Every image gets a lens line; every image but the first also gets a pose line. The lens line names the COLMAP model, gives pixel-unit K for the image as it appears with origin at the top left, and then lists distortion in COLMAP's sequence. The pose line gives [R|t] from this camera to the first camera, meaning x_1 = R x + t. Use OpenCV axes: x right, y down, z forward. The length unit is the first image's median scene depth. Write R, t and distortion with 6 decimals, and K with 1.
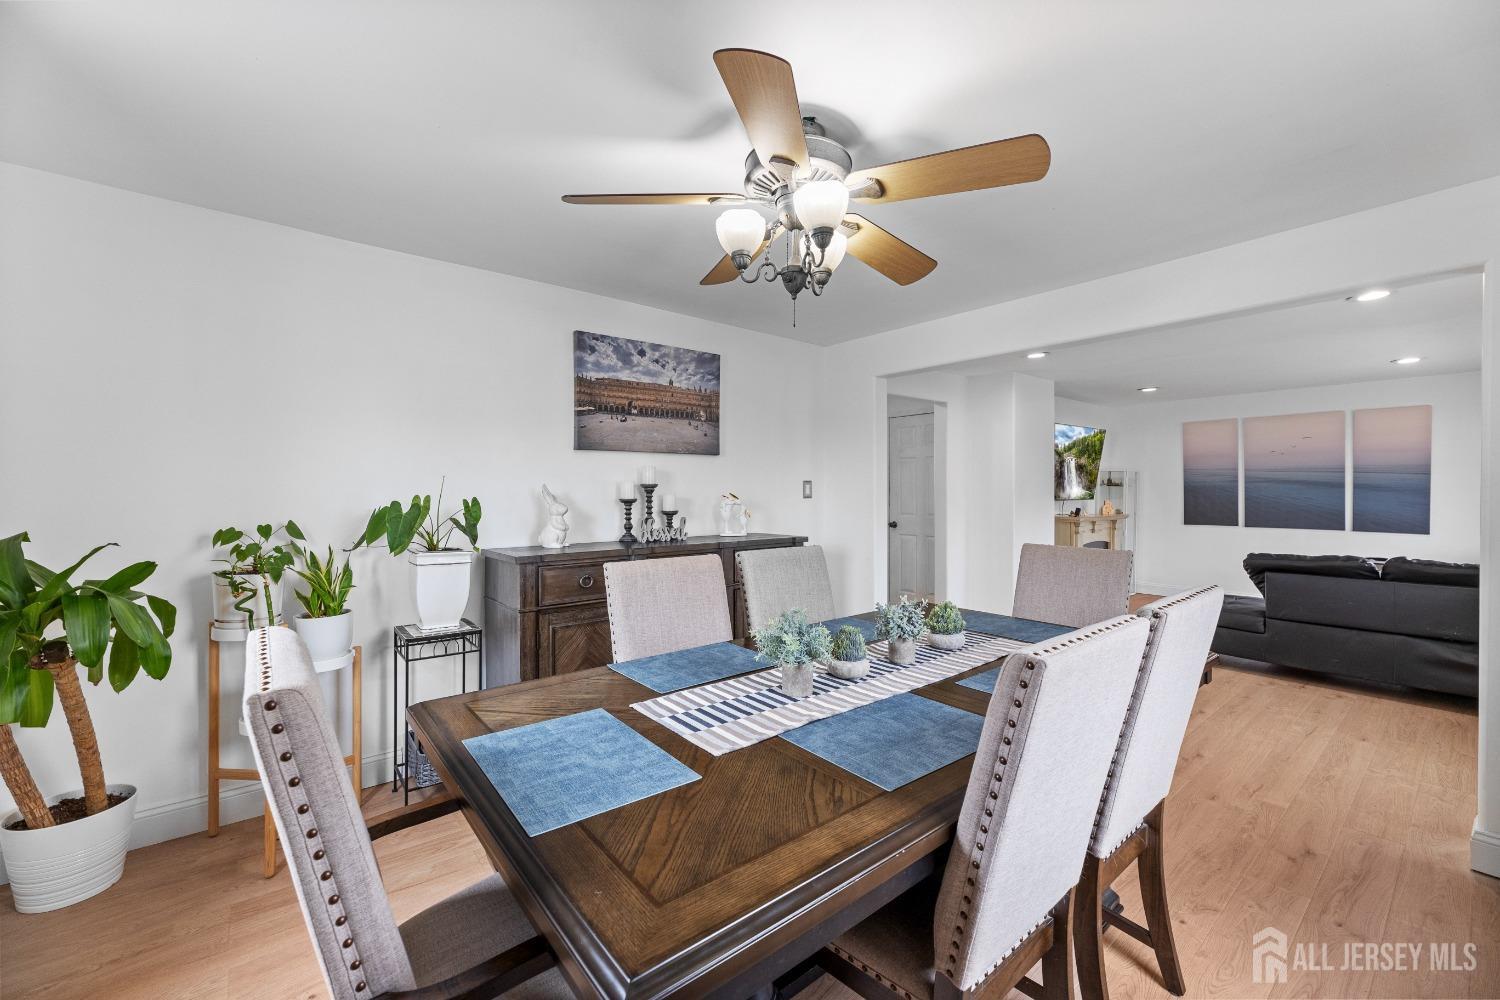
lens RADIAL K [[608.4, 0, 758.4], [0, 608.4, 498.7], [0, 0, 1]] dist [0.072979, -0.021071]
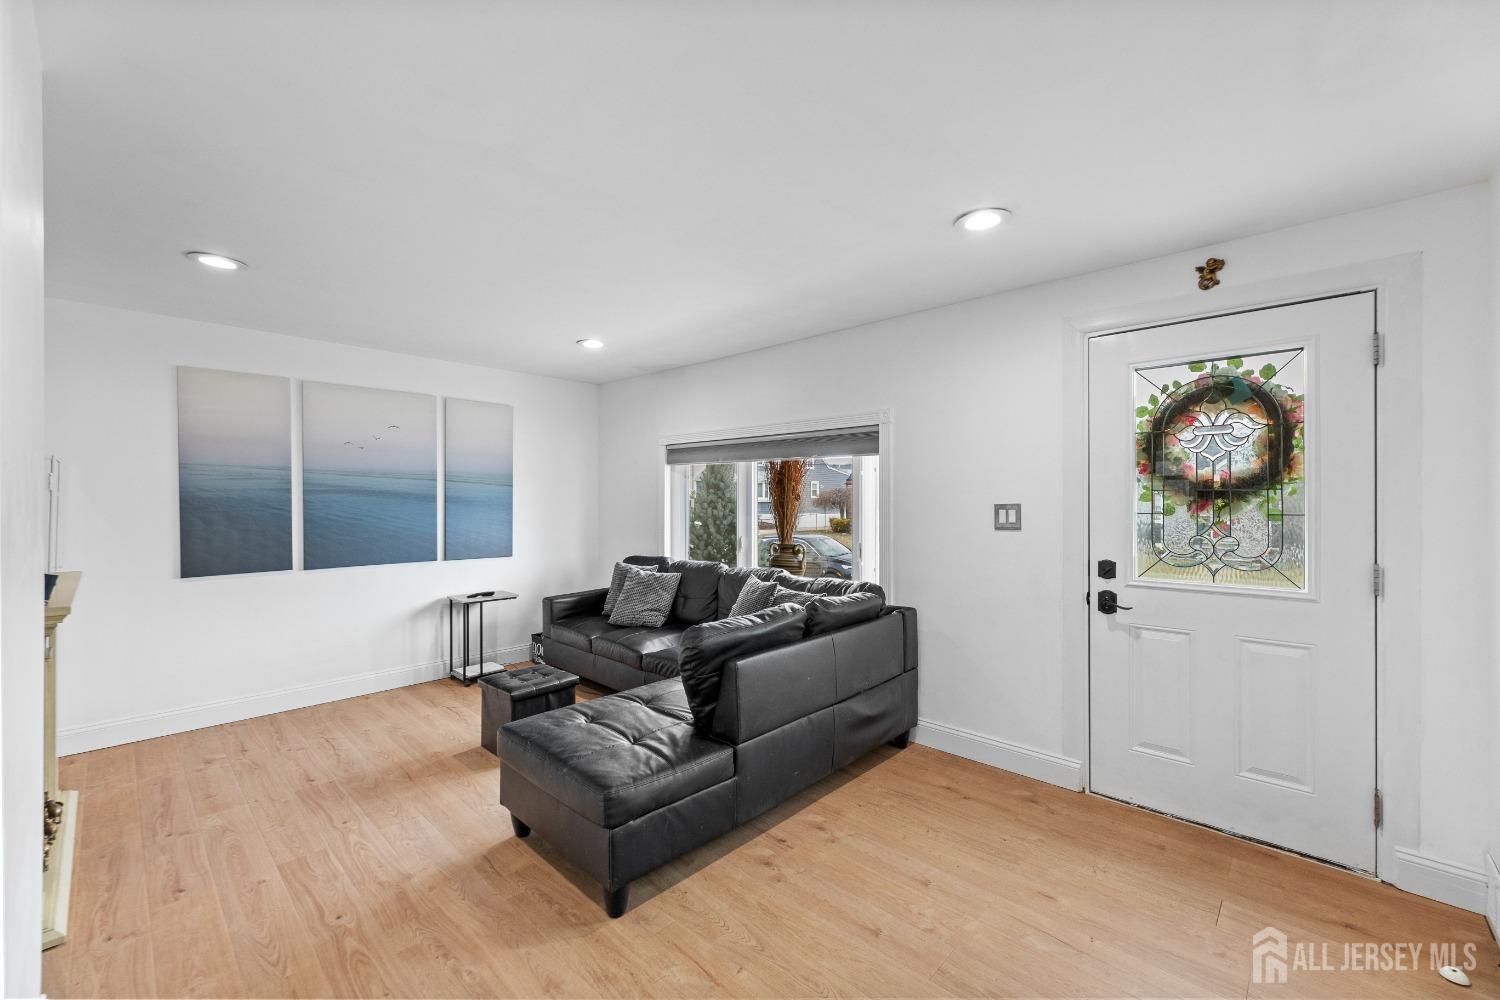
lens RADIAL K [[597.1, 0, 774.3], [0, 597.1, 495.7], [0, 0, 1]] dist [0.009422, -0.000046]
pose [[-0.128884, 0.005093, 0.991647, 0.179772], [0.012129, 0.999920, -0.003559, -0.015726], [-0.991585, 0.011569, -0.128936, 0.651847]]
